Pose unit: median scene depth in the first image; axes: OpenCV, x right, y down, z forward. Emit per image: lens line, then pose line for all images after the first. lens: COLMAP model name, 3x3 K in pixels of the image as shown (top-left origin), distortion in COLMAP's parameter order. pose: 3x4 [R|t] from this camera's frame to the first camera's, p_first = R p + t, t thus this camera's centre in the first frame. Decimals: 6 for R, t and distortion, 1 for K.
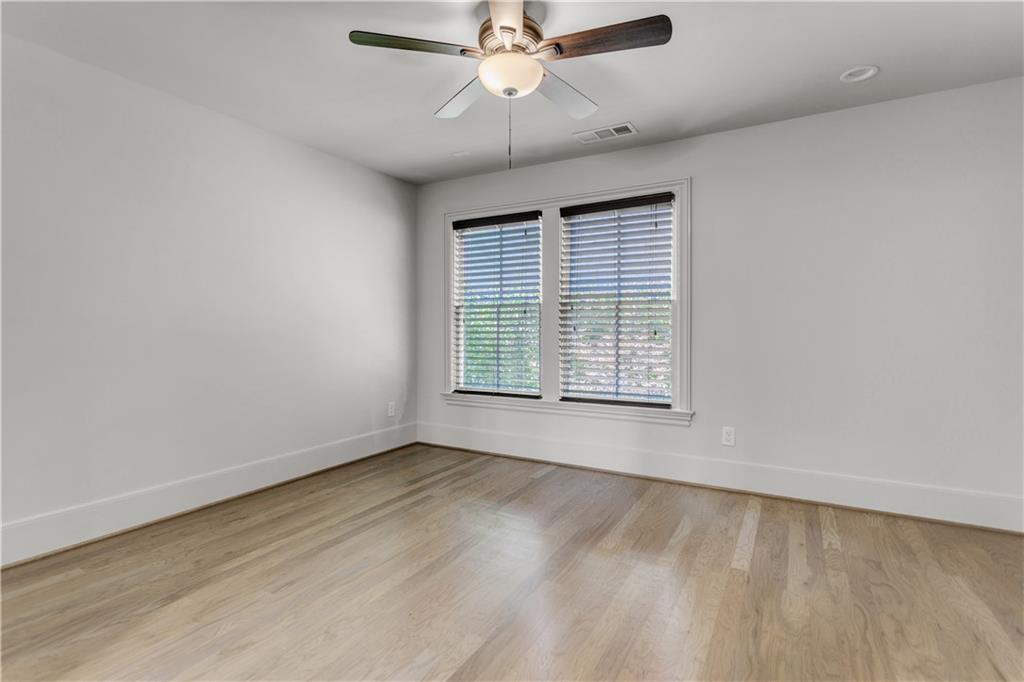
lens RADIAL K [[494.3, 0, 512.5], [0, 494.3, 334.8], [0, 0, 1]] dist [-0.001301, -0.001447]
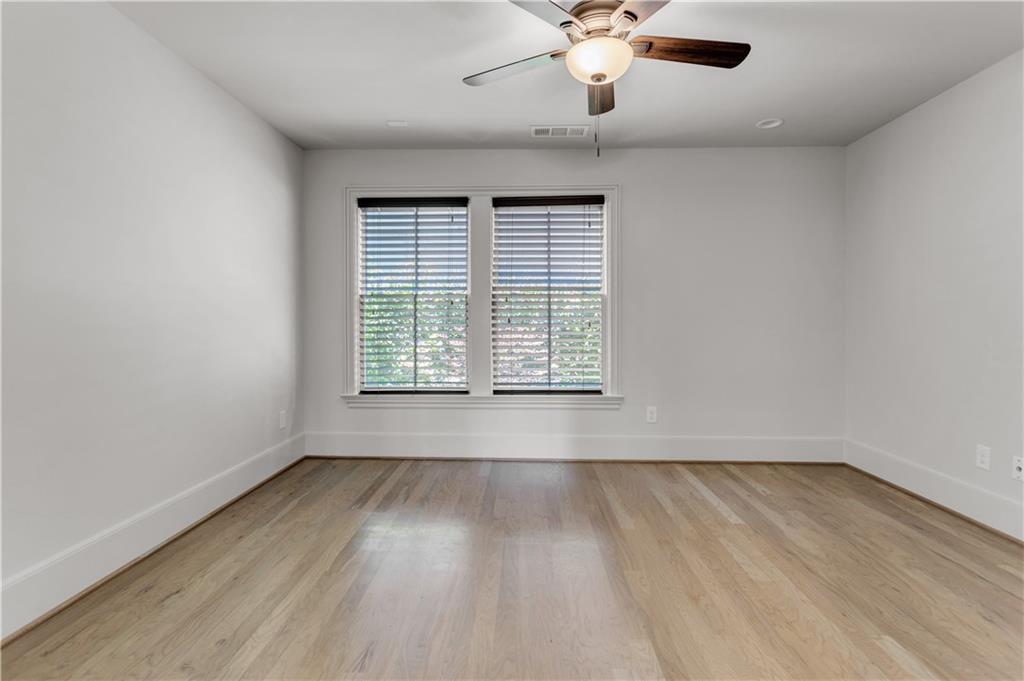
lens RADIAL K [[494.3, 0, 511.0], [0, 494.3, 324.7], [0, 0, 1]] dist [-0.001301, -0.001447]
pose [[0.883683, -0.002102, 0.468081, -0.360421], [0.005249, 0.999972, -0.005419, 0.000988], [-0.468057, 0.007246, 0.883669, 0.129369]]
